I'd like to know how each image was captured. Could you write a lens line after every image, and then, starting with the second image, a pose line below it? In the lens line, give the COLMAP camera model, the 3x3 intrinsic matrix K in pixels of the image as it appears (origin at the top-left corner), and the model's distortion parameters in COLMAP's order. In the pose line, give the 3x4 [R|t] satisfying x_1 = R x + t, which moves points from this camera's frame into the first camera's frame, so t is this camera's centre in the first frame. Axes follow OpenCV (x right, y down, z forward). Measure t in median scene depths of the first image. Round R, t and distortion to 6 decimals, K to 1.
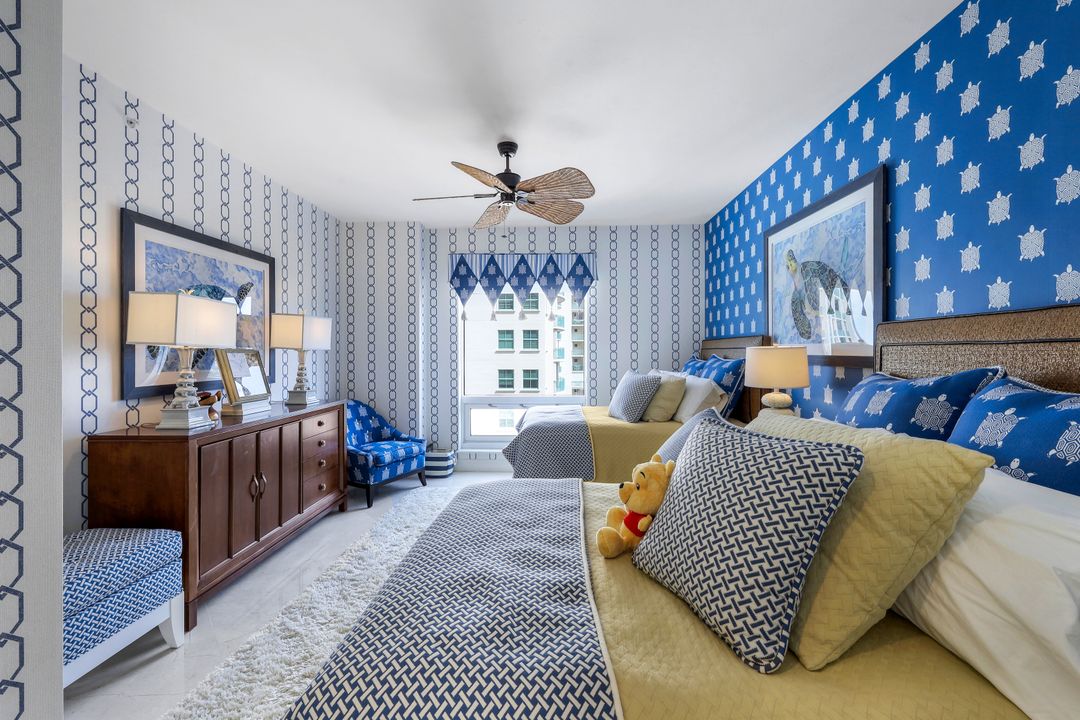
lens RADIAL K [[438.3, 0, 529.0], [0, 438.3, 356.3], [0, 0, 1]] dist [-0.001352, 0.000151]
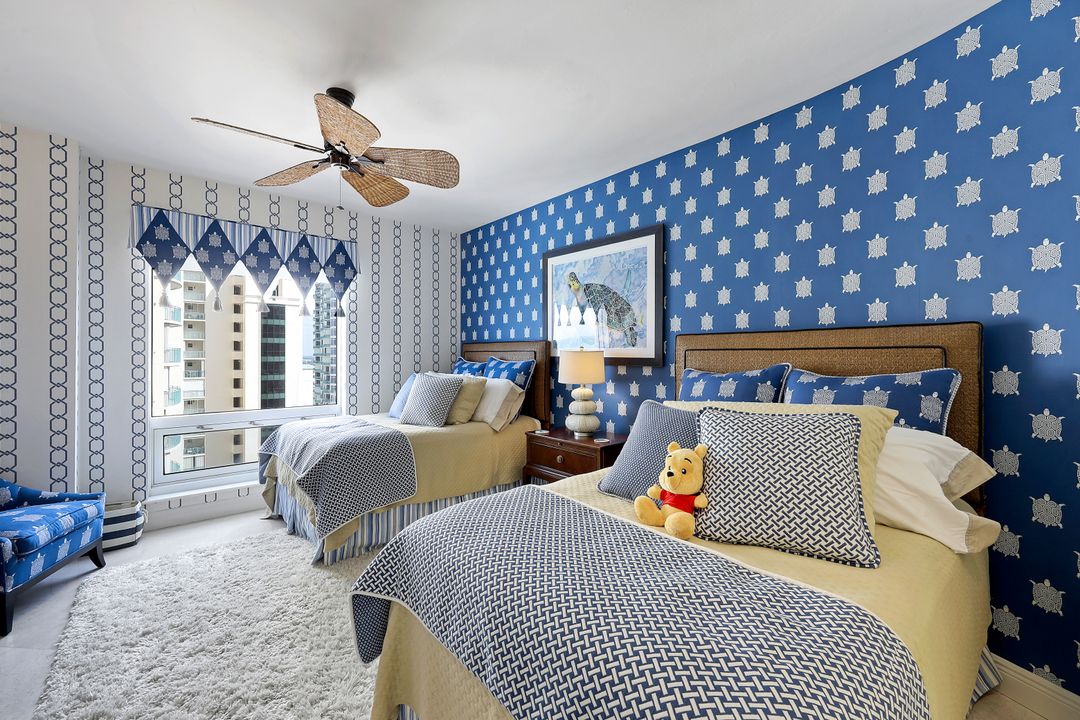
lens RADIAL K [[438.3, 0, 535.1], [0, 438.3, 355.7], [0, 0, 1]] dist [-0.001352, 0.000151]
pose [[0.722192, 0.002418, 0.691689, -0.244078], [0.002816, 0.999975, -0.006436, 0.000379], [-0.691687, 0.006596, 0.722167, 0.130815]]
